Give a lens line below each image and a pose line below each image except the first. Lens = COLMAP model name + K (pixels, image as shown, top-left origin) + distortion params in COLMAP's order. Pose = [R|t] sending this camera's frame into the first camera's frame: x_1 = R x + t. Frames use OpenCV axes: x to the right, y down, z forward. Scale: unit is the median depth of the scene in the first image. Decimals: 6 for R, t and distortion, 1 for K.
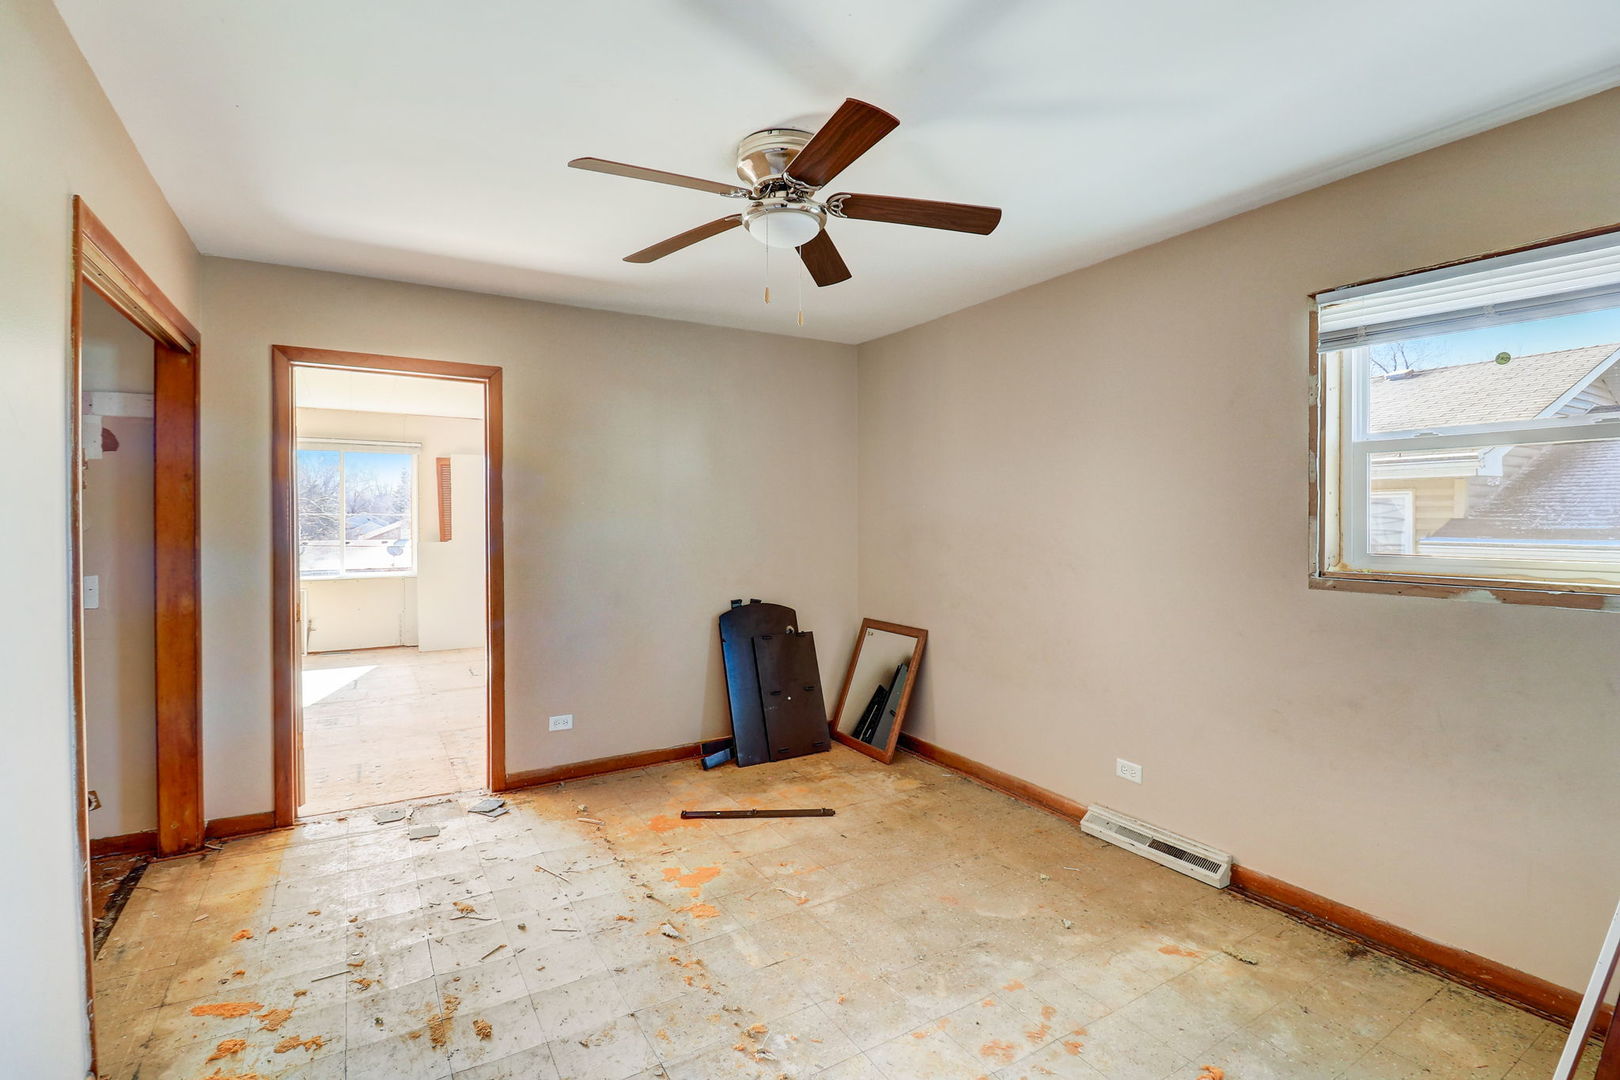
lens RADIAL K [[751.1, 0, 803.6], [0, 751.1, 524.4], [0, 0, 1]] dist [0.001765, -0.013441]
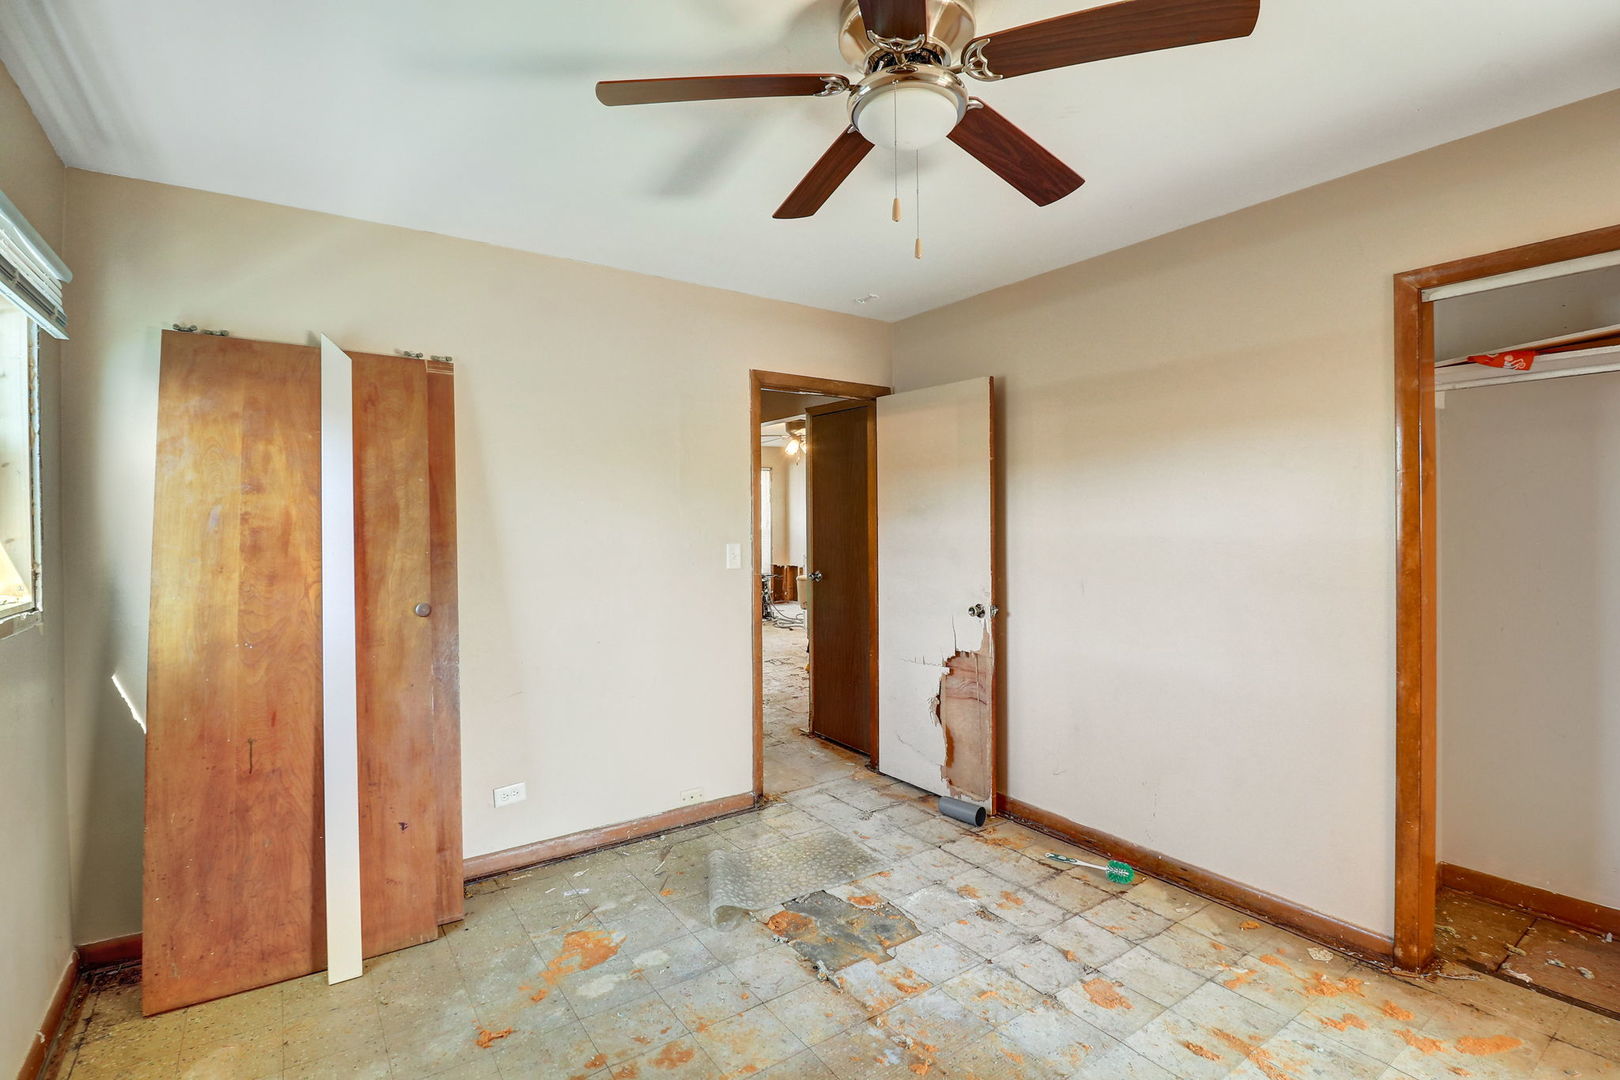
lens RADIAL K [[751.1, 0, 803.6], [0, 751.1, 524.4], [0, 0, 1]] dist [0.001765, -0.013441]
pose [[-0.998089, 0.012431, -0.060523, 0.118141], [0.011464, 0.999802, 0.016289, -0.023562], [0.060713, 0.015564, -0.998034, 1.708126]]
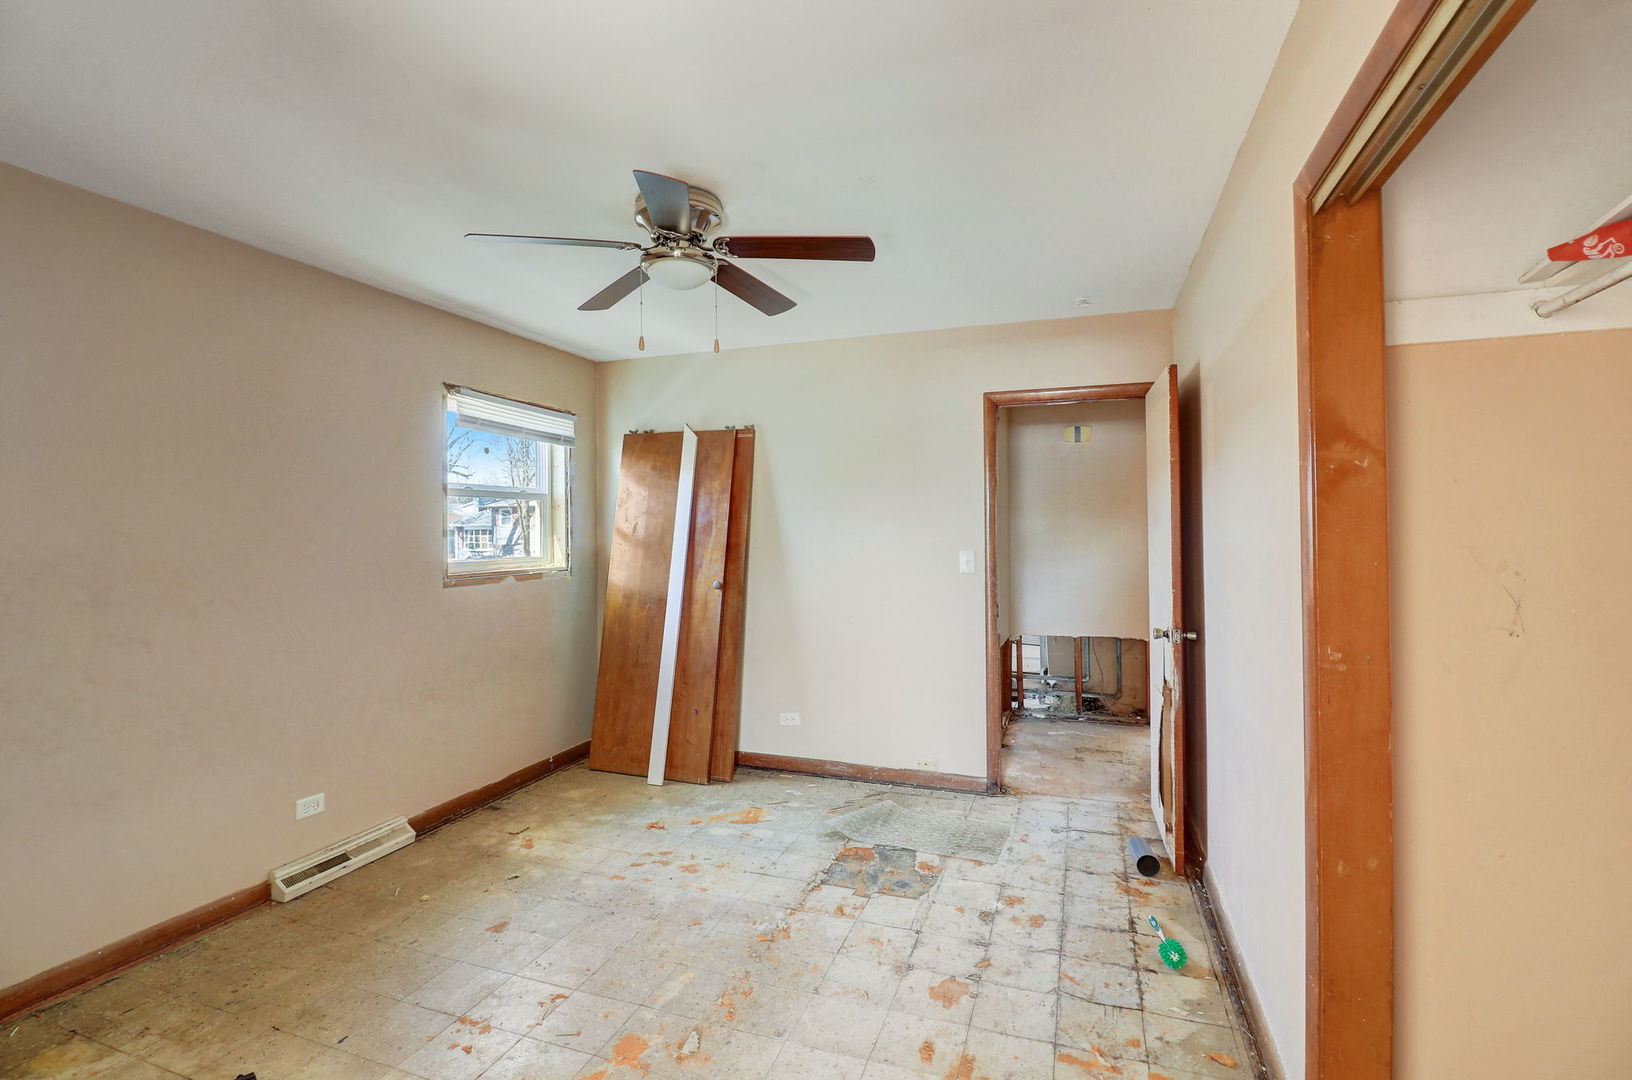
lens RADIAL K [[766.6, 0, 794.6], [0, 766.6, 518.1], [0, 0, 1]] dist [-0.003844, -0.001365]
pose [[-0.623170, 0.021929, 0.781779, -1.002538], [0.017340, 0.999749, -0.014221, -0.017465], [-0.781894, 0.004694, -0.623394, 1.570163]]
